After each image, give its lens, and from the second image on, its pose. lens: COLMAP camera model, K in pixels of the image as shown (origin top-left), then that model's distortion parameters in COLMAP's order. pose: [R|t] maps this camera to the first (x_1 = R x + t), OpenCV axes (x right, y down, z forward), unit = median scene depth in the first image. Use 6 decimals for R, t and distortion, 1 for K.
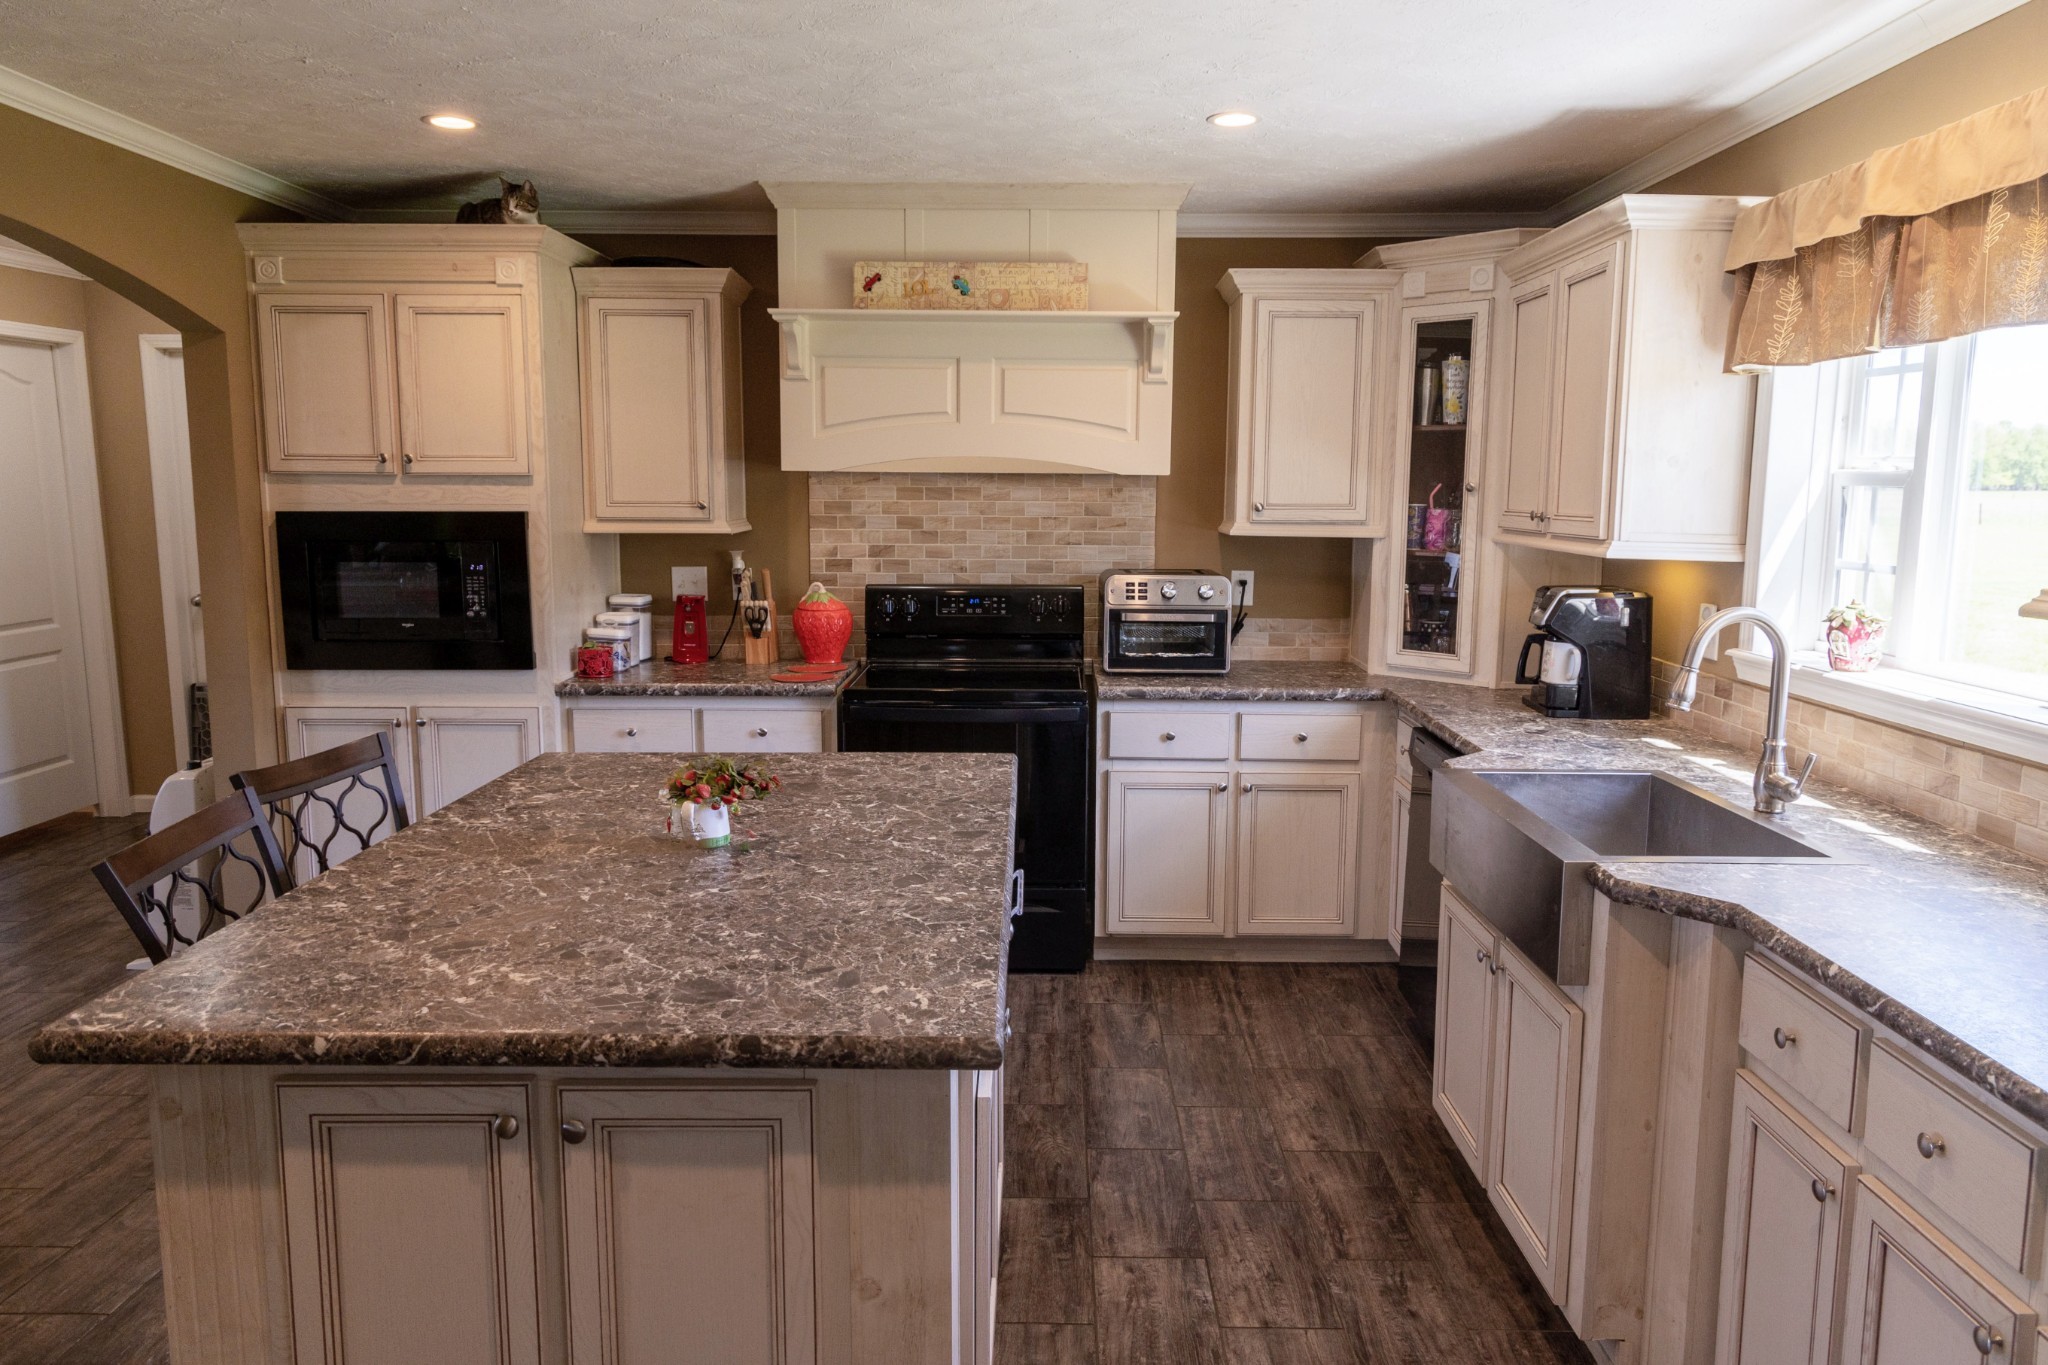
lens RADIAL K [[1382.9, 0, 1029.5], [0, 1382.9, 673.7], [0, 0, 1]] dist [0.005547, -0.004127]
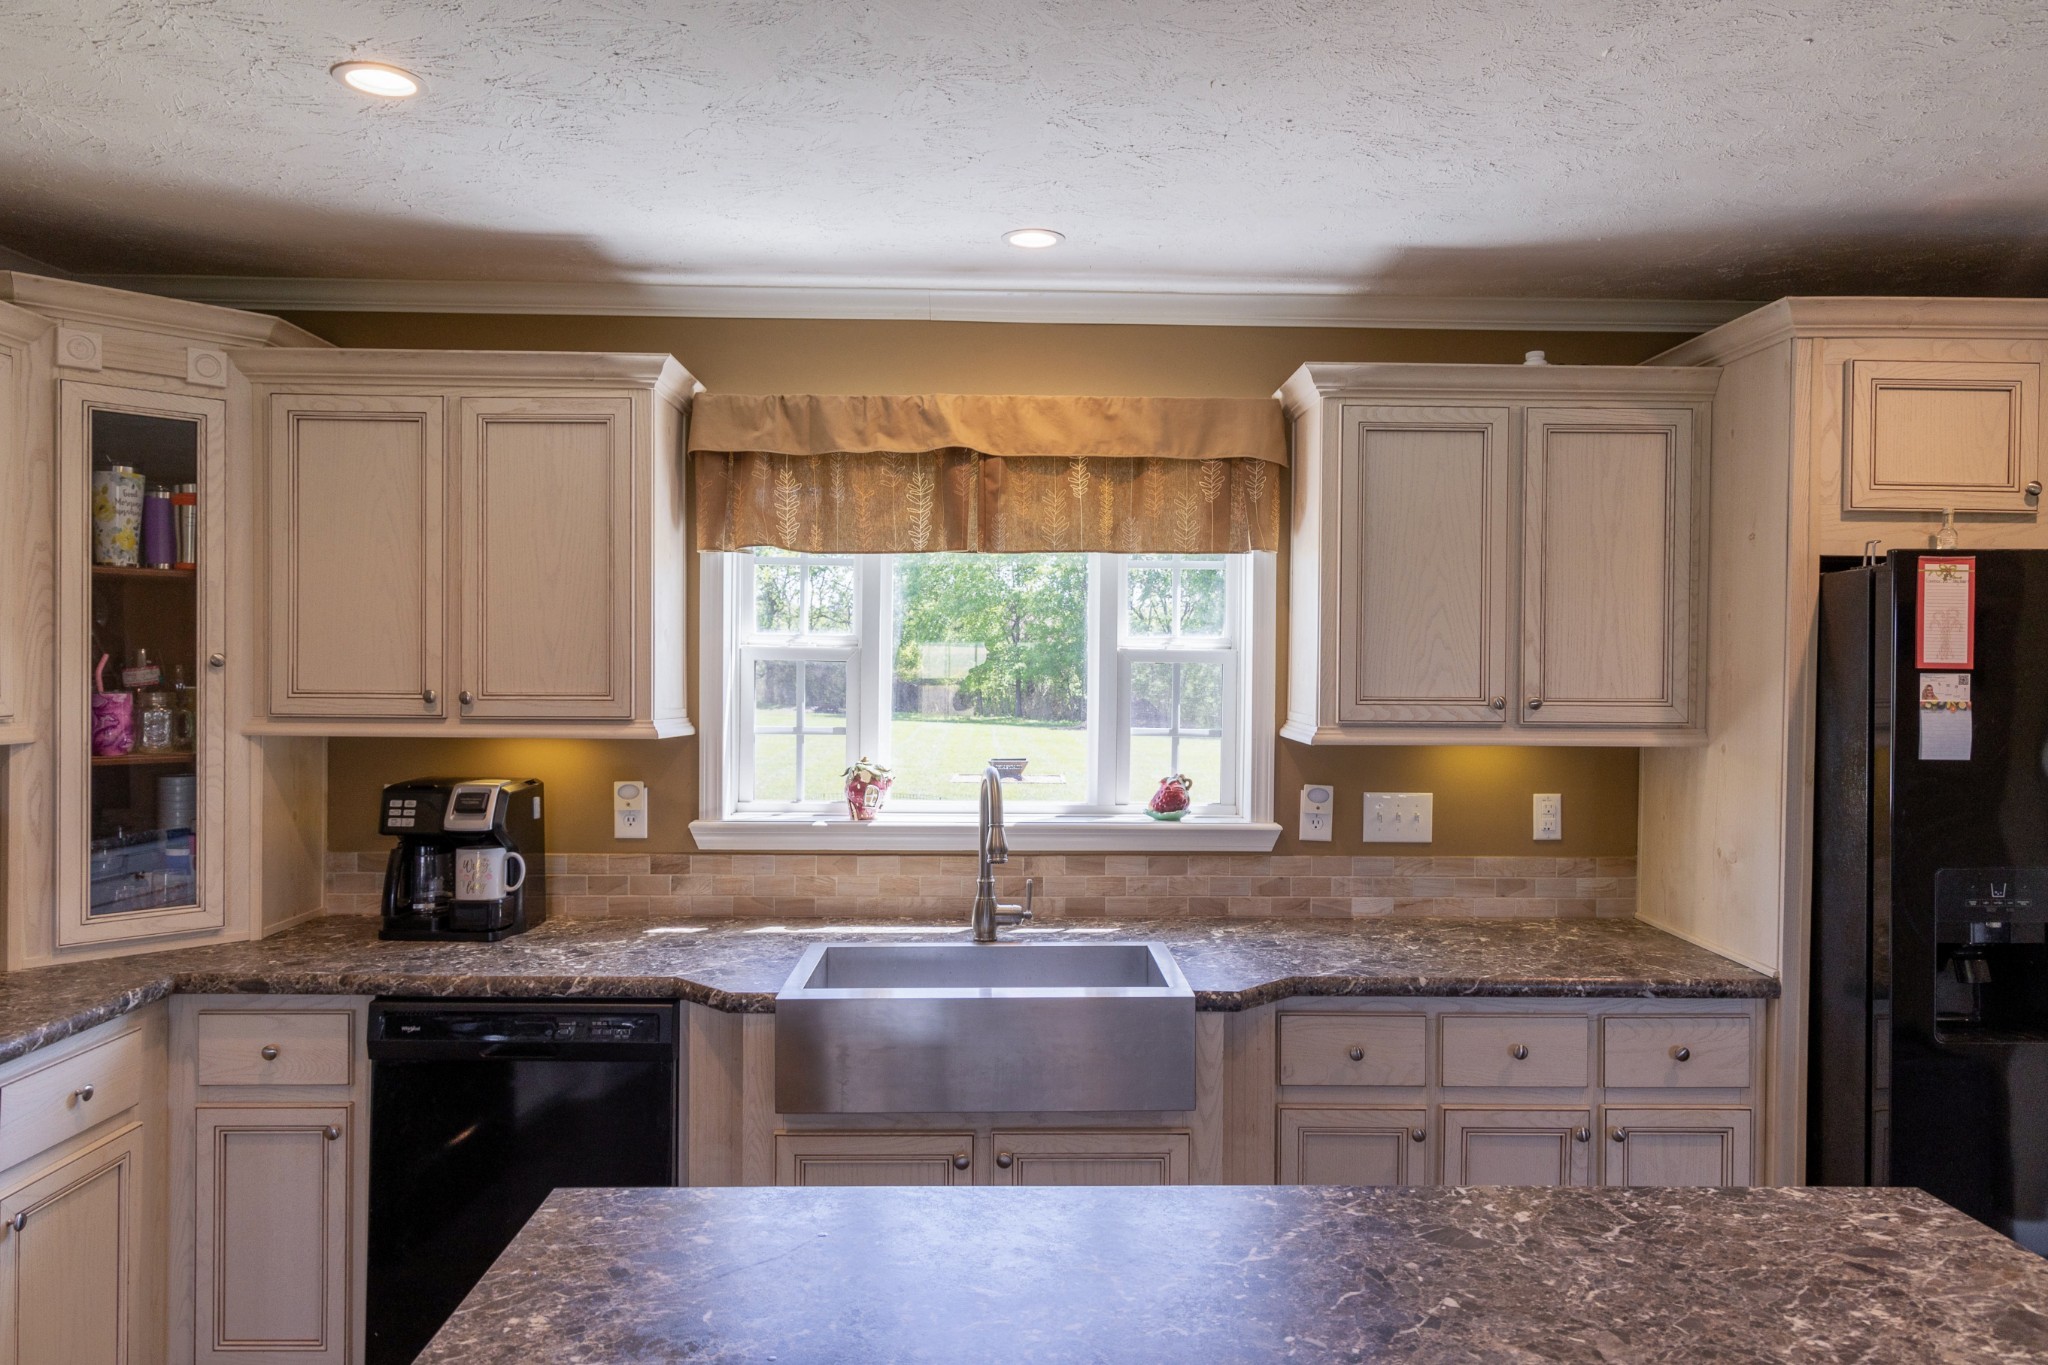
lens RADIAL K [[1389.2, 0, 1033.1], [0, 1389.2, 674.4], [0, 0, 1]] dist [0.008980, -0.001867]
pose [[-0.032831, -0.017122, 0.999314, -0.394555], [0.128814, 0.991442, 0.021219, -0.088736], [-0.991125, 0.129422, -0.030344, 0.609024]]
